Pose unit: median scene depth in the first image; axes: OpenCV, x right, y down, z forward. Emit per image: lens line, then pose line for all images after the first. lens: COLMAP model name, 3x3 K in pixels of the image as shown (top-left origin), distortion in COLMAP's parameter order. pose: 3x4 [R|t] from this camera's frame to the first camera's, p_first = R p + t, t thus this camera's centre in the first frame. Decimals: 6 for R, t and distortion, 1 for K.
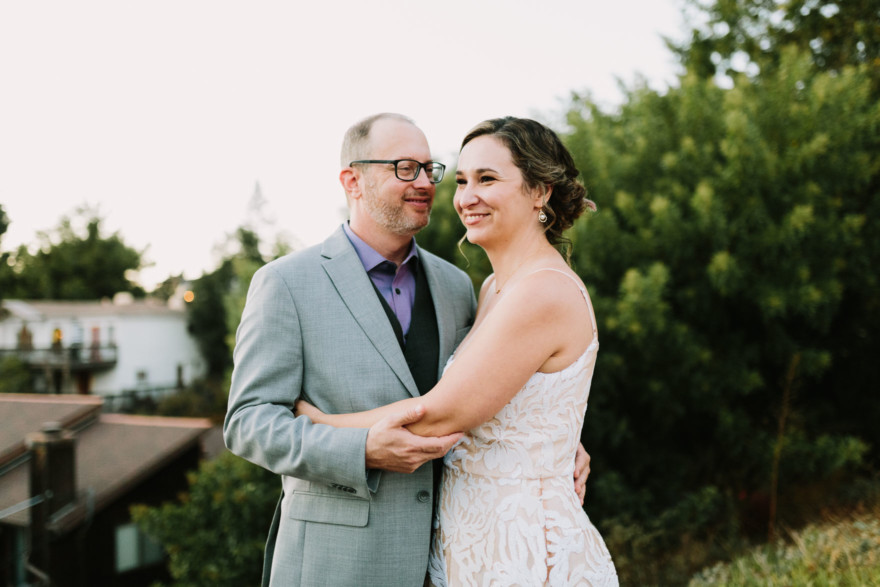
lens RADIAL K [[825.1, 0, 438.7], [0, 825.1, 292.2], [0, 0, 1]] dist [0.019160, 0.000000]
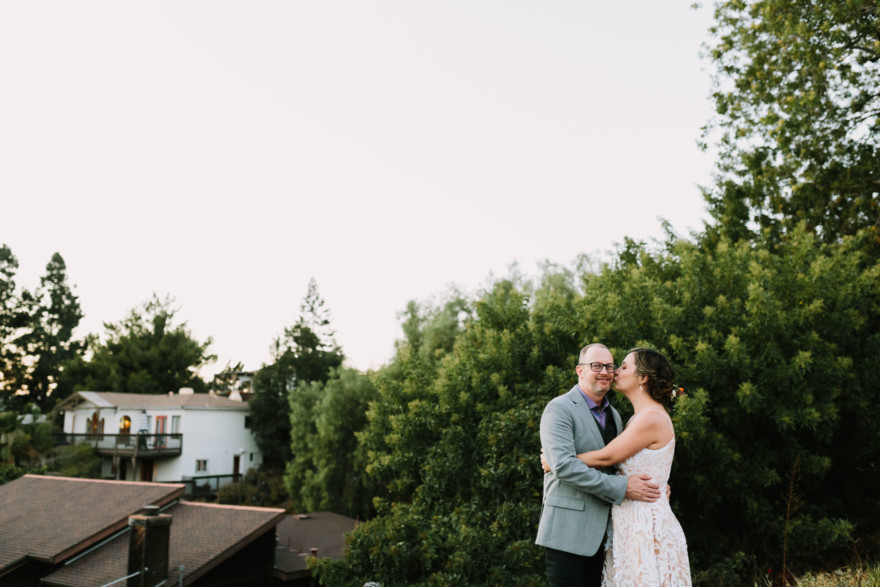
lens RADIAL K [[825.1, 0, 441.2], [0, 825.1, 291.9], [0, 0, 1]] dist [0.019160, 0.000000]
pose [[0.998767, 0.024370, -0.043256, -0.106215], [-0.029300, 0.992669, -0.117257, -0.018037], [0.040081, 0.118379, 0.992159, -0.388038]]
